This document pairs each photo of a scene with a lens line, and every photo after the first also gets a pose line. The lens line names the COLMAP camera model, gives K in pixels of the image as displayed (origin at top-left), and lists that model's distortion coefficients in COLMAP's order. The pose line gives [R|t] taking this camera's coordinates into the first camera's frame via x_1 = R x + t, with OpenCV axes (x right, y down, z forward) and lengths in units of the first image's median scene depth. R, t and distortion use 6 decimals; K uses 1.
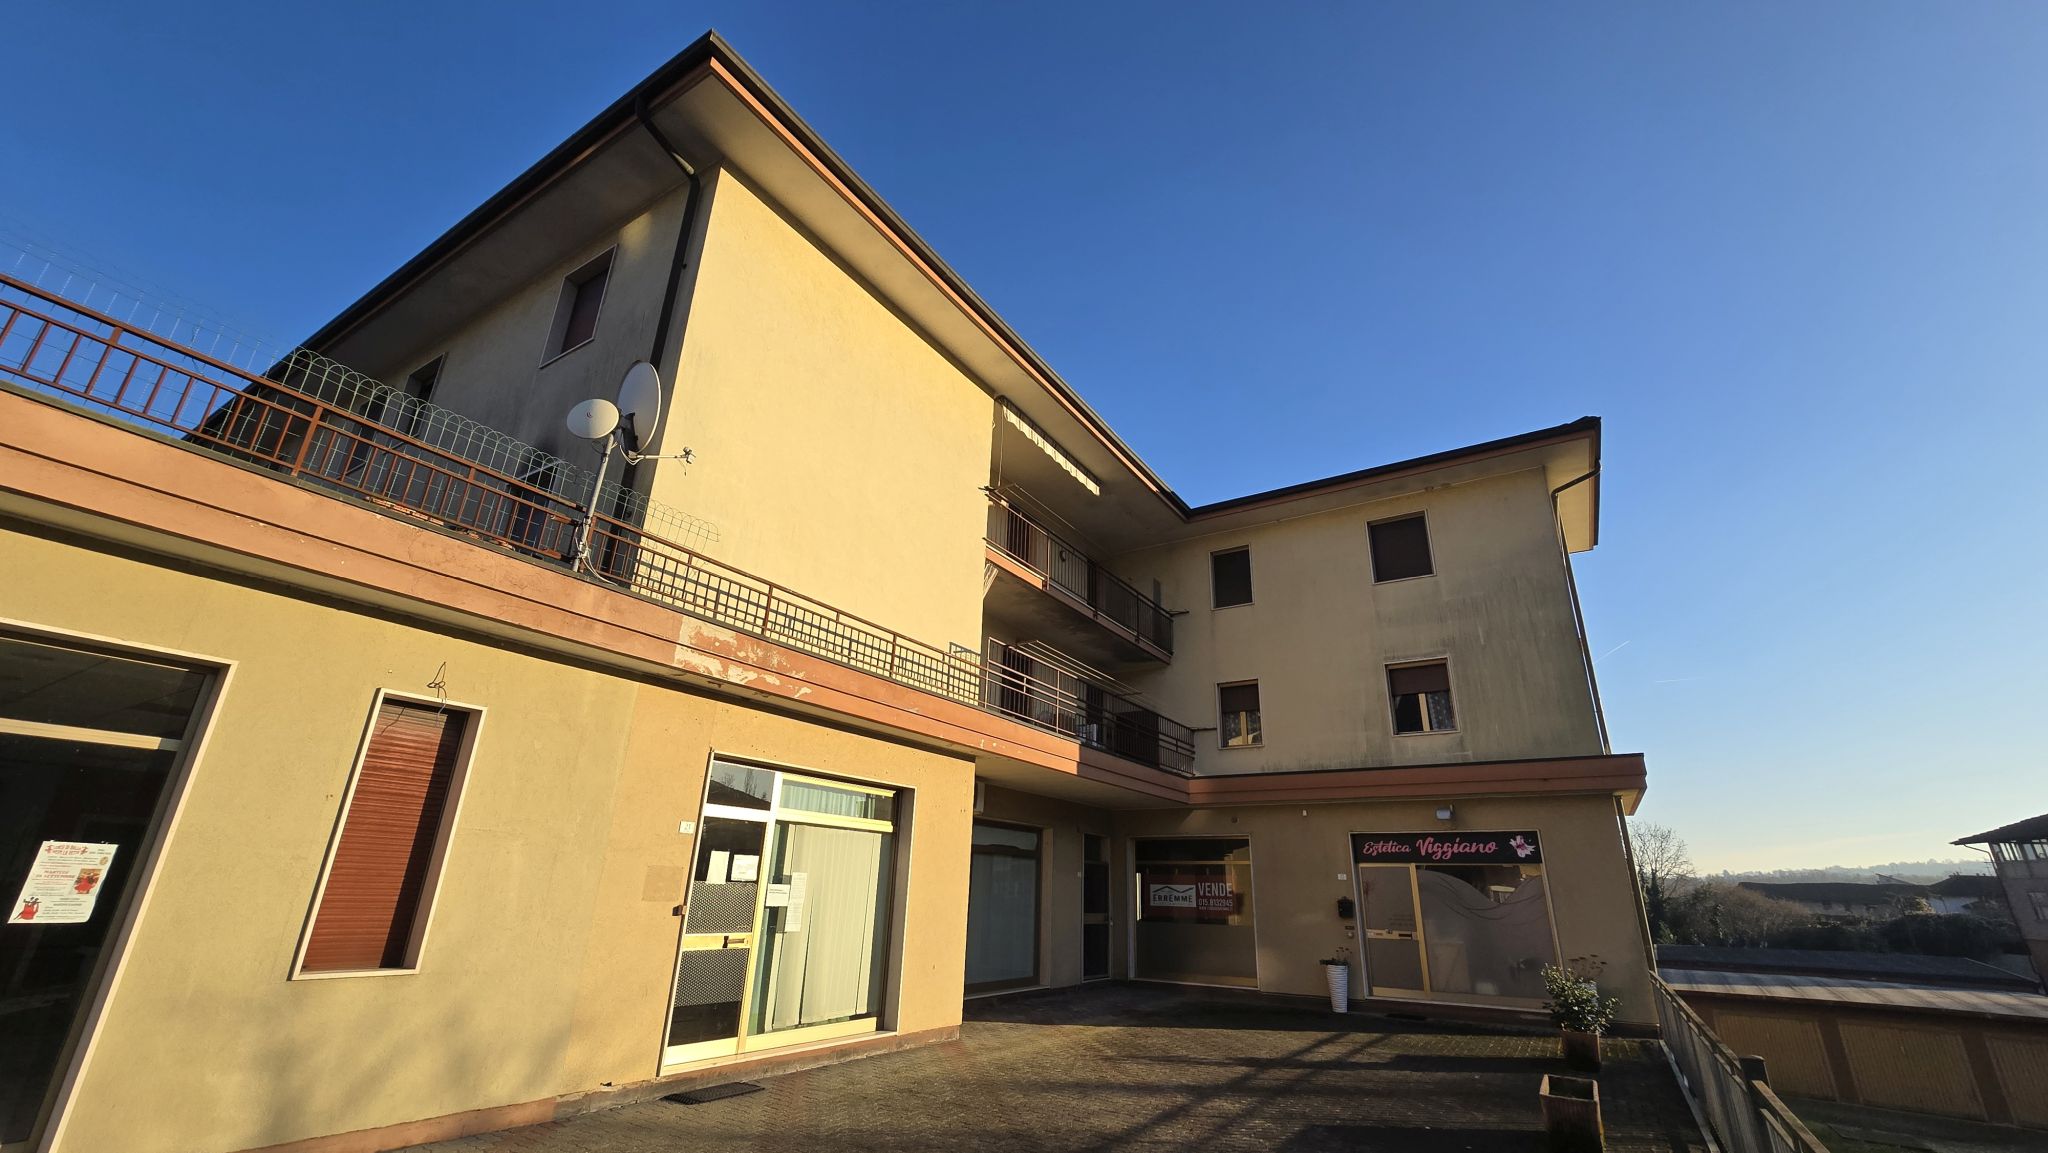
lens RADIAL K [[834.9, 0, 1041.9], [0, 834.9, 583.3], [0, 0, 1]] dist [-0.004601, 0.000098]
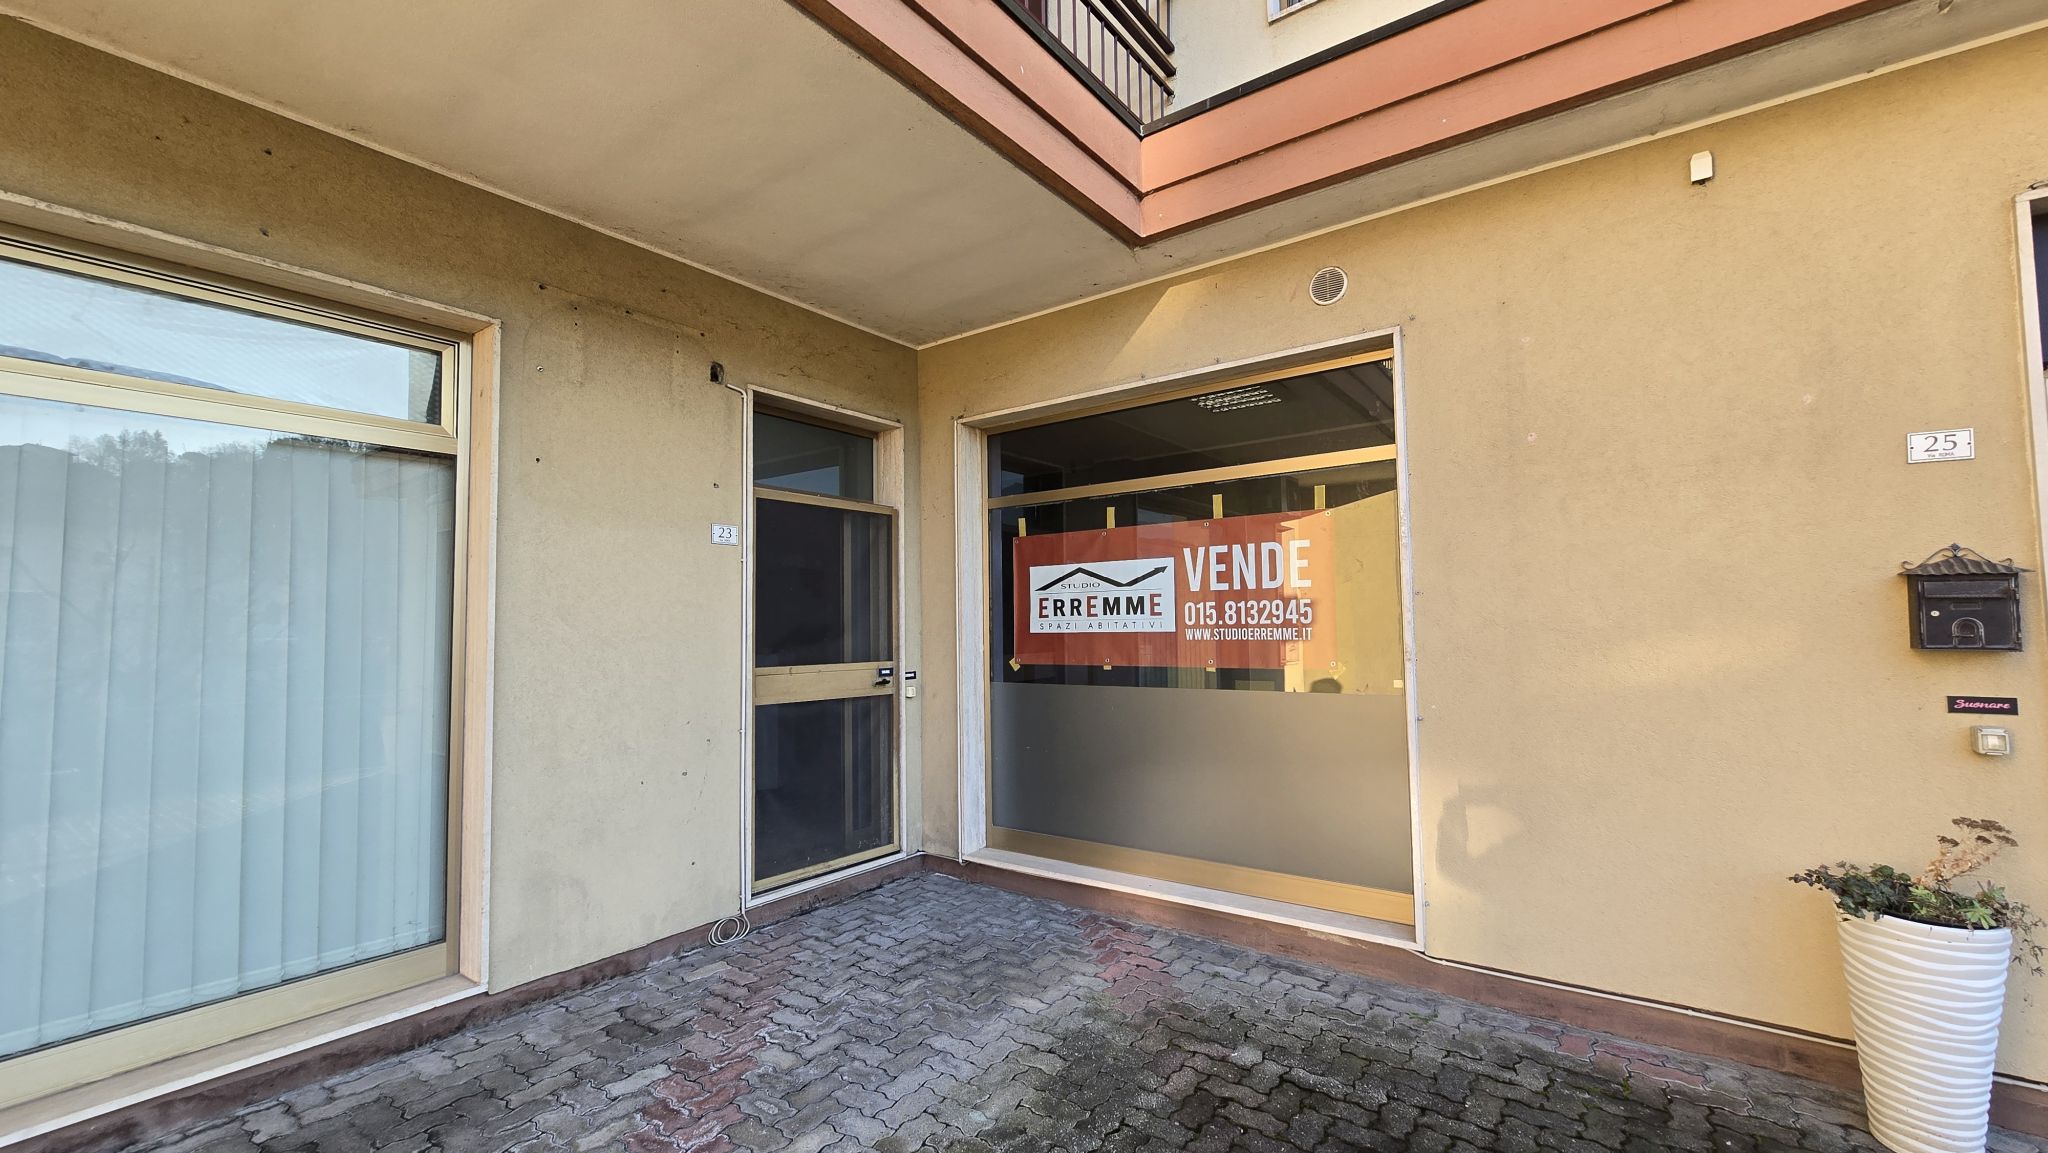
lens RADIAL K [[842.6, 0, 1037.7], [0, 842.6, 584.5], [0, 0, 1]] dist [0.000035, -0.000164]
pose [[0.995236, -0.043248, -0.087376, 0.258313], [0.067556, 0.952099, 0.298234, 0.448776], [0.070293, -0.302716, 0.950485, 1.151938]]
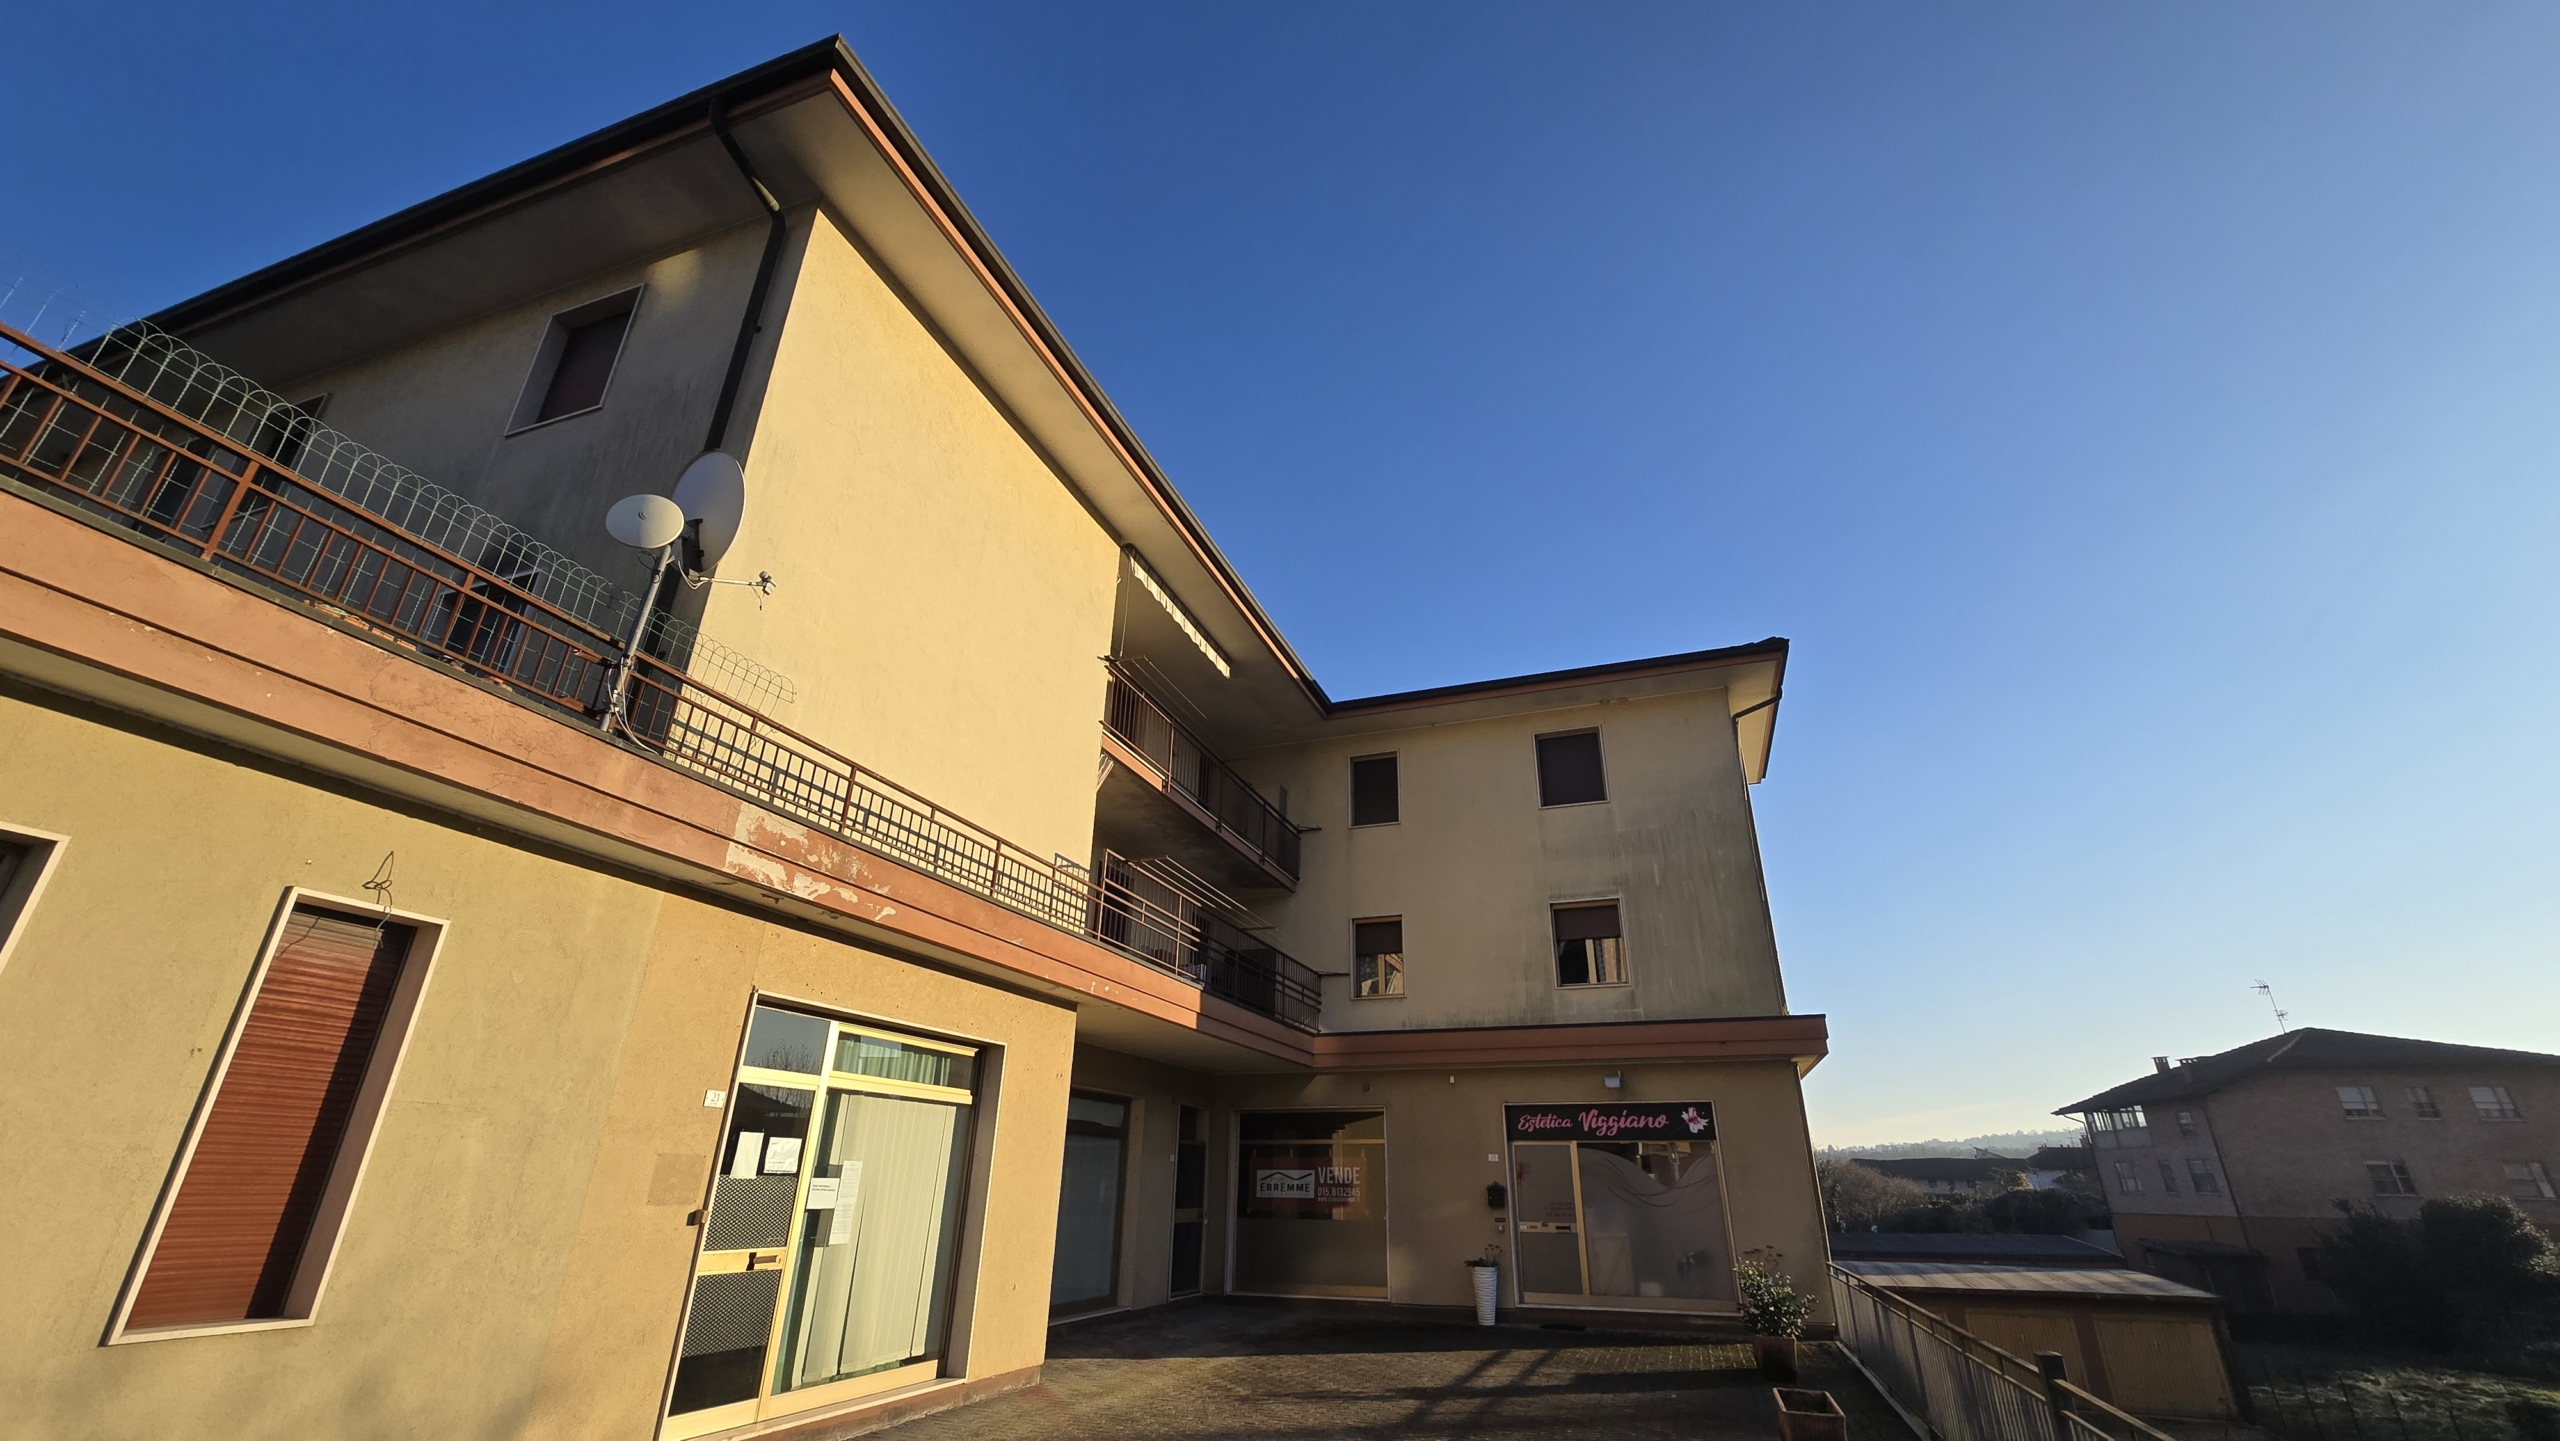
lens RADIAL K [[1041.2, 0, 1309.6], [0, 1041.2, 730.9], [0, 0, 1]] dist [-0.006131, 0.000210]
pose [[0.975625, 0.073416, 0.206801, -0.093056], [-0.062452, 0.996299, -0.059061, -0.000014], [-0.210372, 0.044706, 0.976599, 0.007841]]
